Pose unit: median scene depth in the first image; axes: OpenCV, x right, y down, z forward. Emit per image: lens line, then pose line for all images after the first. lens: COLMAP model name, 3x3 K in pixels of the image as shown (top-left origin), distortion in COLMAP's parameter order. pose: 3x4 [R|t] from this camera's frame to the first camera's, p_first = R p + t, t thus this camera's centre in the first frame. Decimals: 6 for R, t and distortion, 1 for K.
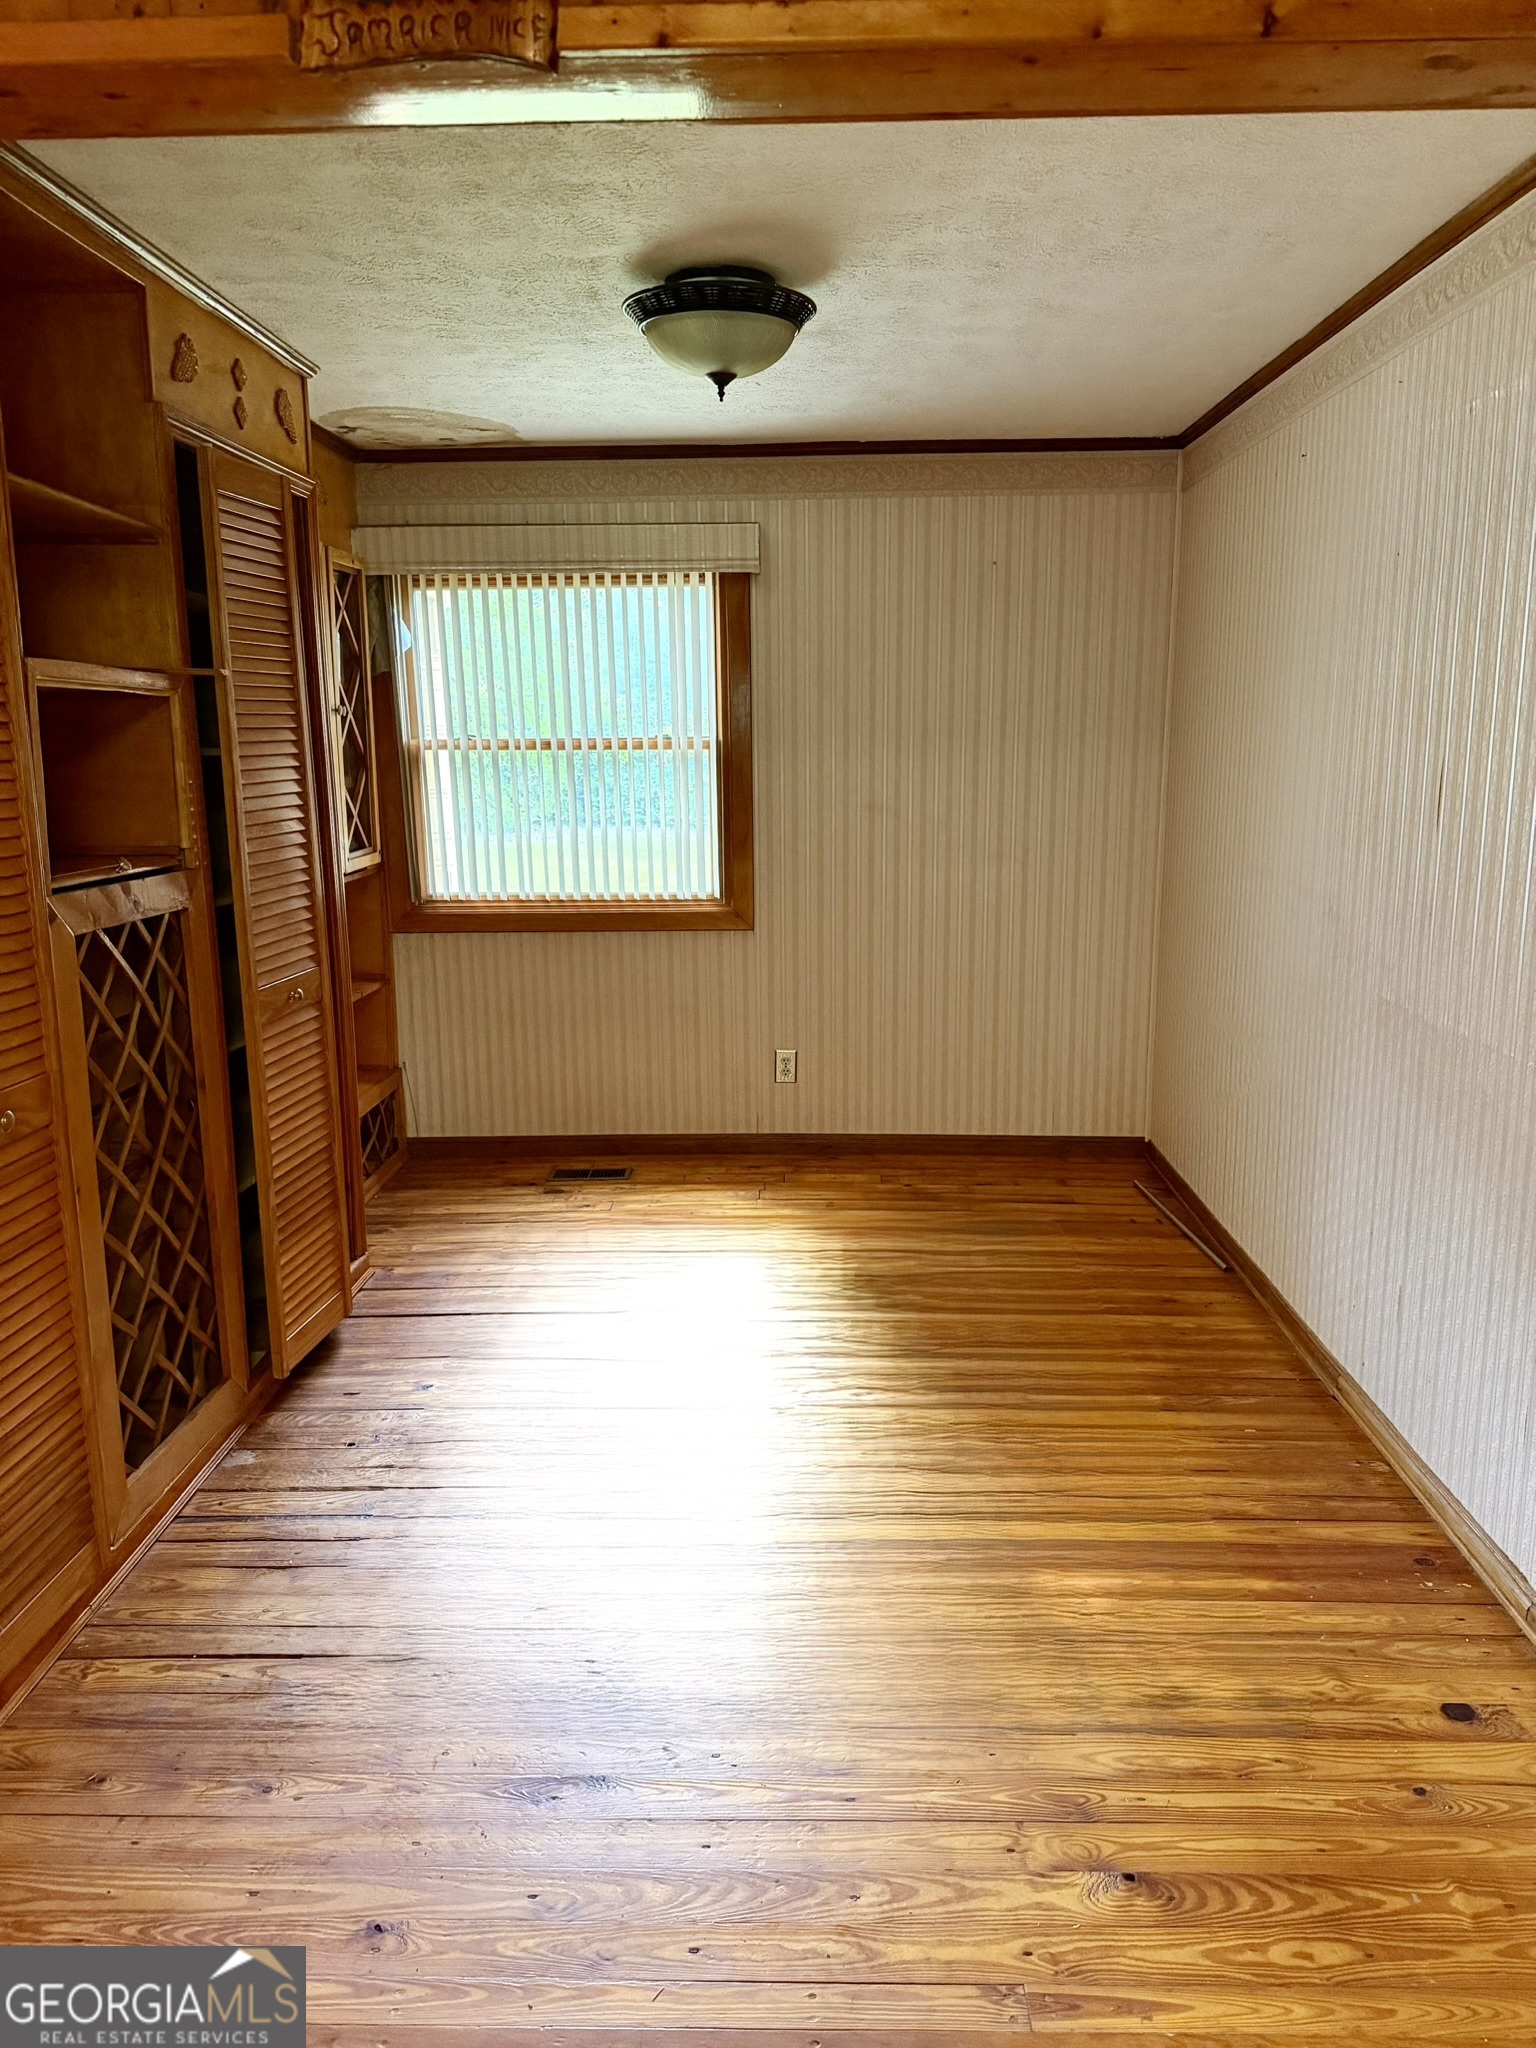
lens RADIAL K [[1438.6, 0, 777.0], [0, 1438.6, 1032.6], [0, 0, 1]] dist [0.032999, -0.036003]
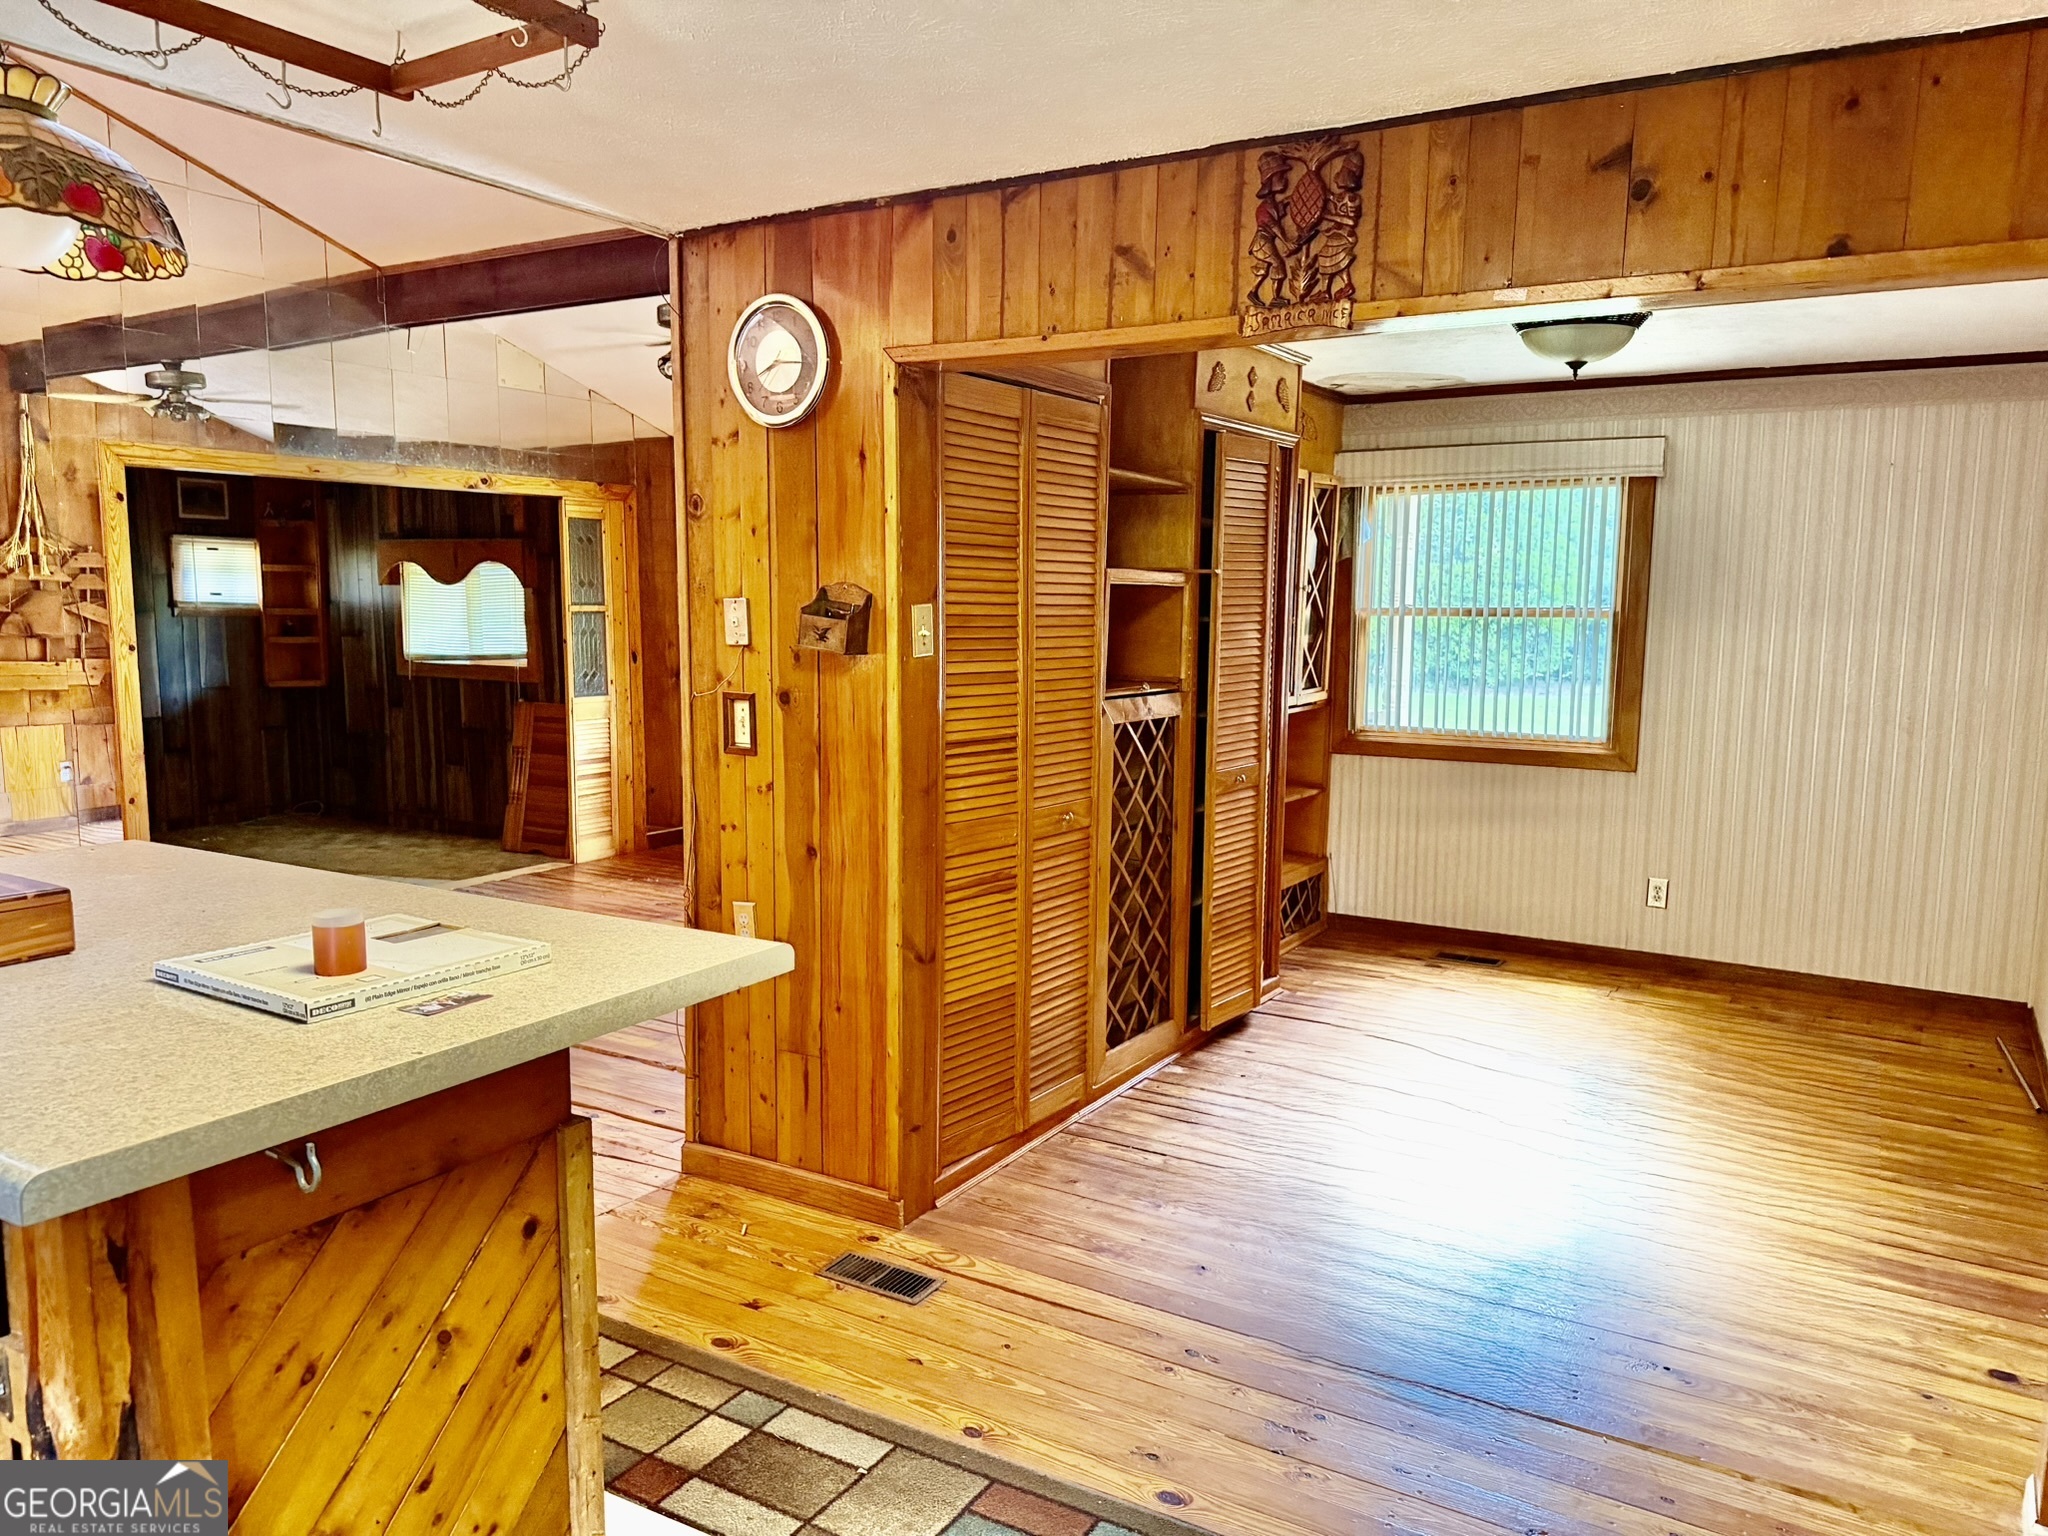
lens RADIAL K [[1438.6, 0, 1021.1], [0, 1438.6, 773.1], [0, 0, 1]] dist [0.032999, -0.036003]
pose [[0.864837, 0.076361, -0.496212, 0.213990], [-0.114751, 0.992268, -0.047299, 0.065555], [0.488763, 0.097847, 0.866912, -0.418640]]
